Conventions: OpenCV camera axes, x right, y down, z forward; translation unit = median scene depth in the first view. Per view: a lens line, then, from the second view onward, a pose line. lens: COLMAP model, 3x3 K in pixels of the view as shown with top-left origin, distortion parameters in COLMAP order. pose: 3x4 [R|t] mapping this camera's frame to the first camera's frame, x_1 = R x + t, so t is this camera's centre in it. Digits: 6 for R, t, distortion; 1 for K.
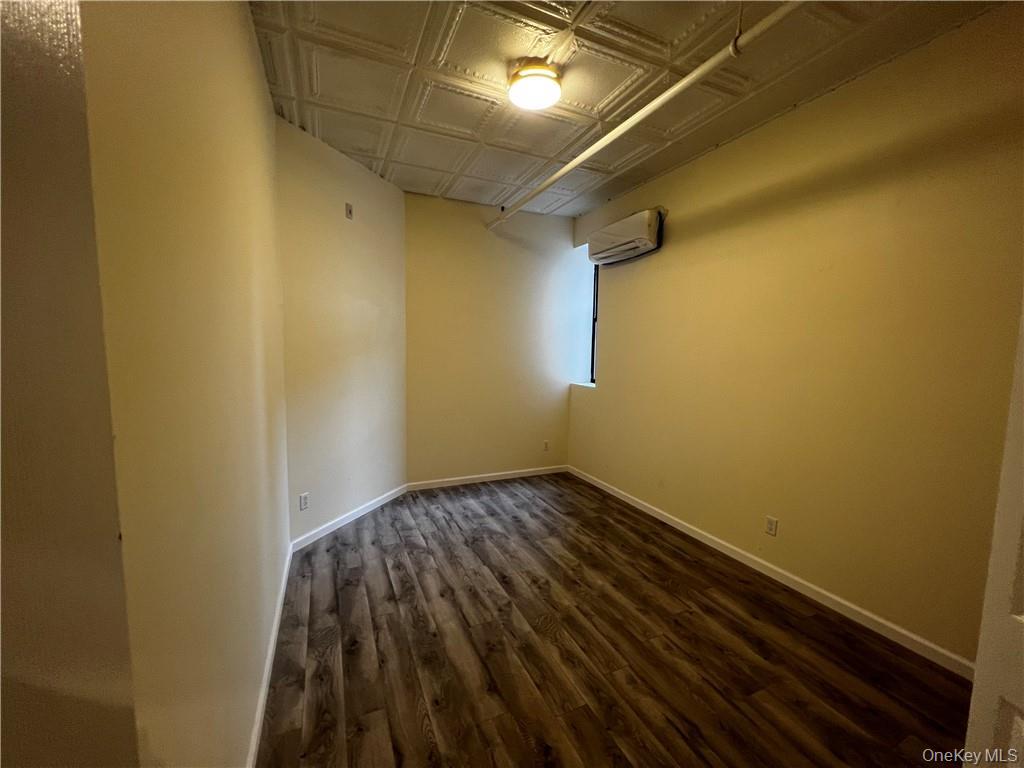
lens RADIAL K [[406.4, 0, 512.0], [0, 406.4, 384.0], [0, 0, 1]] dist [0.000259, 0.000052]
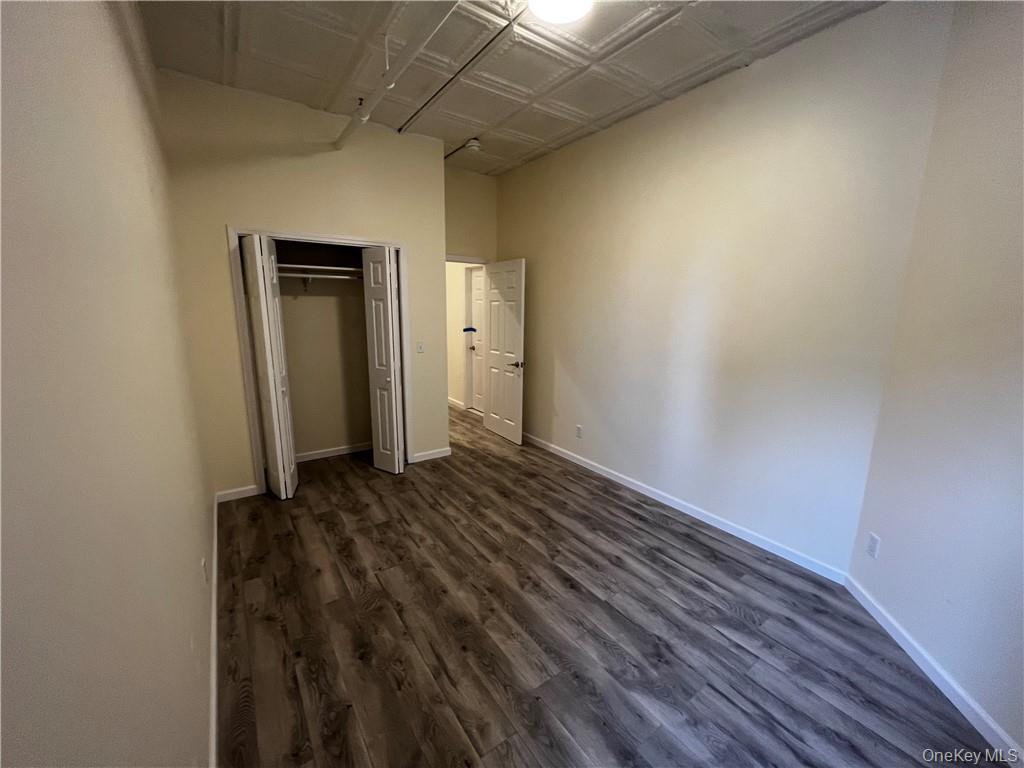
lens RADIAL K [[406.4, 0, 512.0], [0, 406.4, 384.0], [0, 0, 1]] dist [0.000259, 0.000052]
pose [[-0.981918, 0.007243, -0.189167, 0.284482], [-0.045237, 0.961339, 0.271625, -0.173239], [0.183821, 0.275271, -0.943629, 1.792798]]
